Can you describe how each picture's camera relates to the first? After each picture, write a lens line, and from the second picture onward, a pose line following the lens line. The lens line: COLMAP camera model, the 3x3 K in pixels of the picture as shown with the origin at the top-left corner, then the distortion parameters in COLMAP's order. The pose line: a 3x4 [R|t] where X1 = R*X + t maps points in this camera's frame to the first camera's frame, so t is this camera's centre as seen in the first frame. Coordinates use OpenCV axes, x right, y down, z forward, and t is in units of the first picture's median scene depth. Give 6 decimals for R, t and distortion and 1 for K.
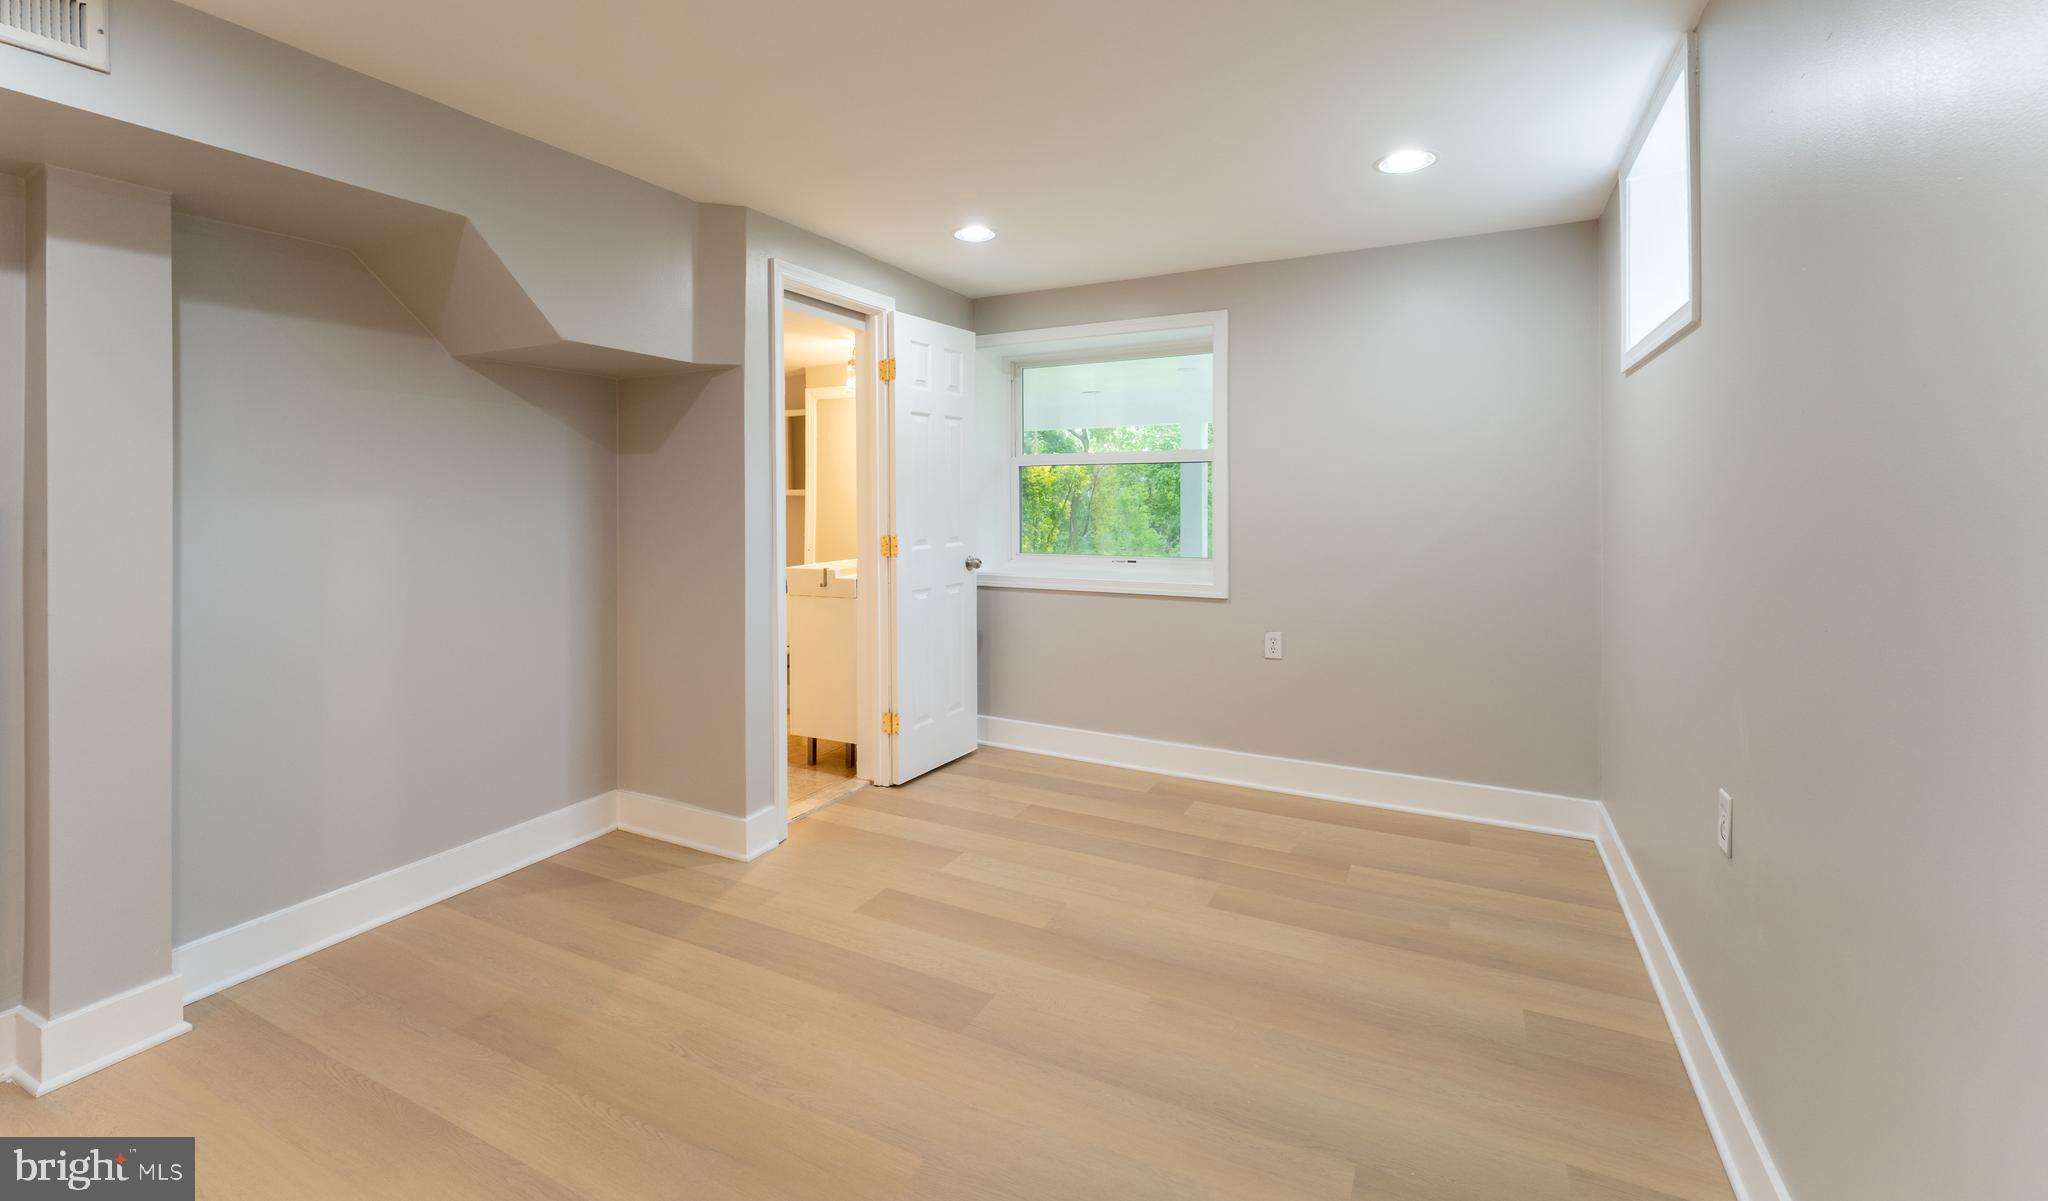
lens RADIAL K [[865.1, 0, 1021.4], [0, 865.1, 494.7], [0, 0, 1]] dist [0.000260, 0.000221]
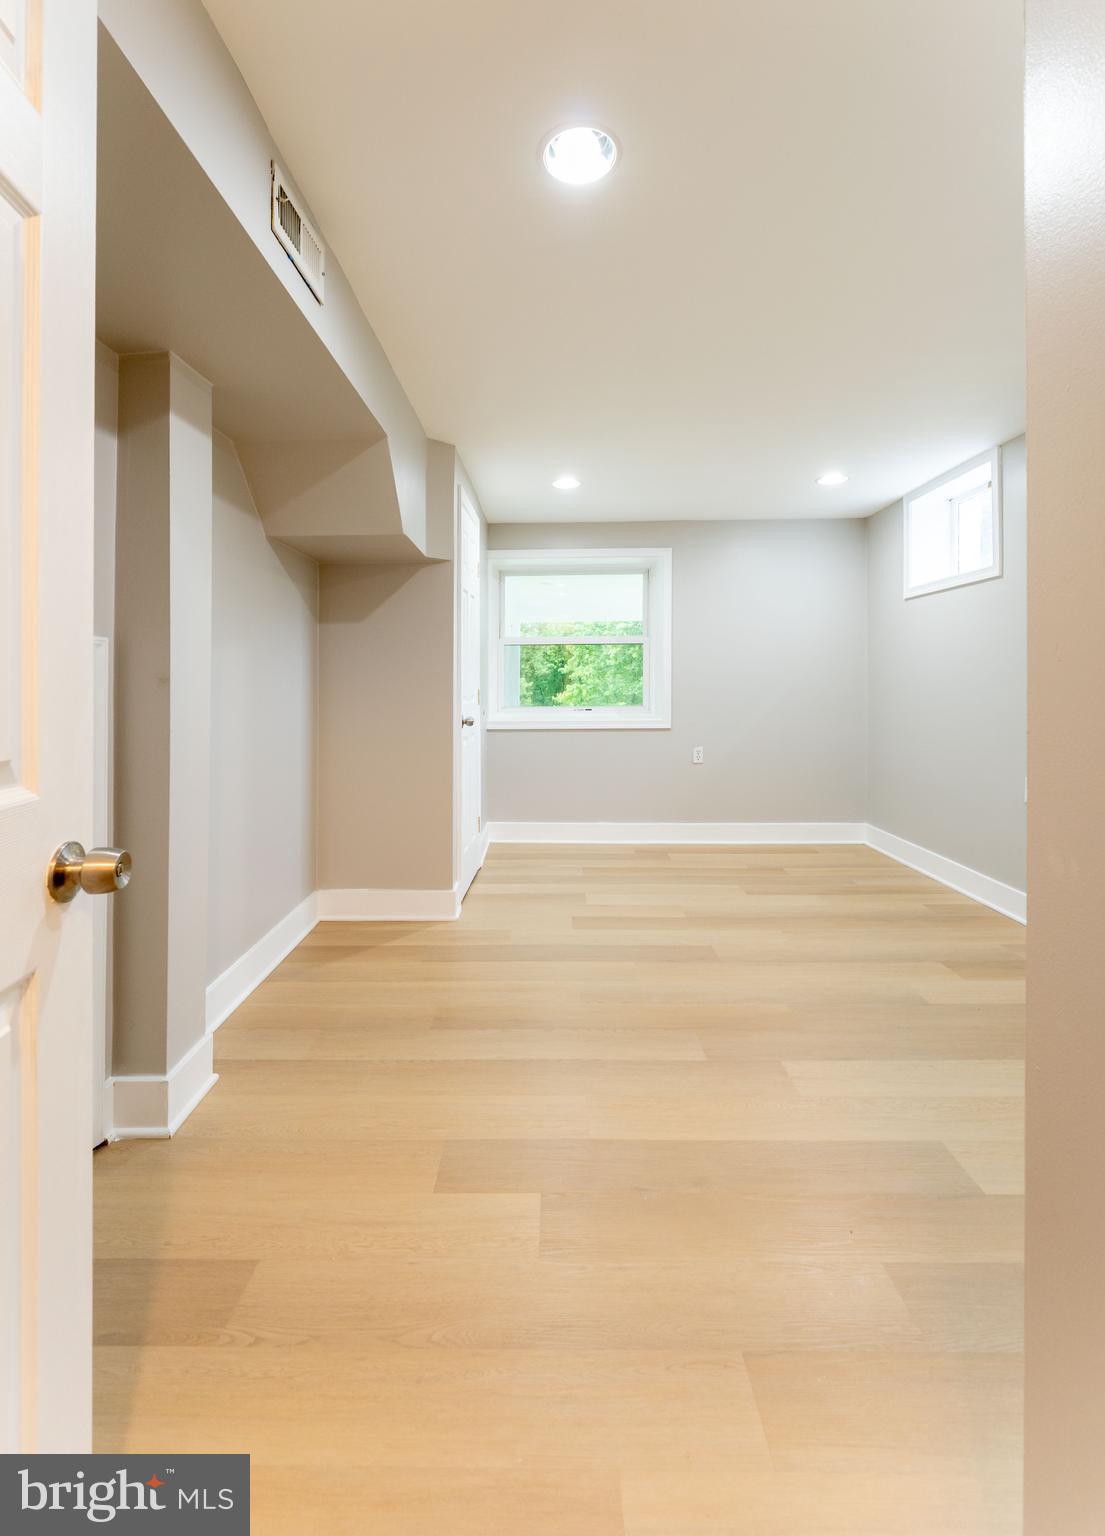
lens RADIAL K [[686.5, 0, 551.5], [0, 686.5, 678.2], [0, 0, 1]] dist [-0.002615, -0.000866]
pose [[0.893912, 0.001112, 0.448242, -0.633269], [0.002732, 0.999965, -0.007929, 0.044275], [-0.448235, 0.008312, 0.893877, -0.045537]]
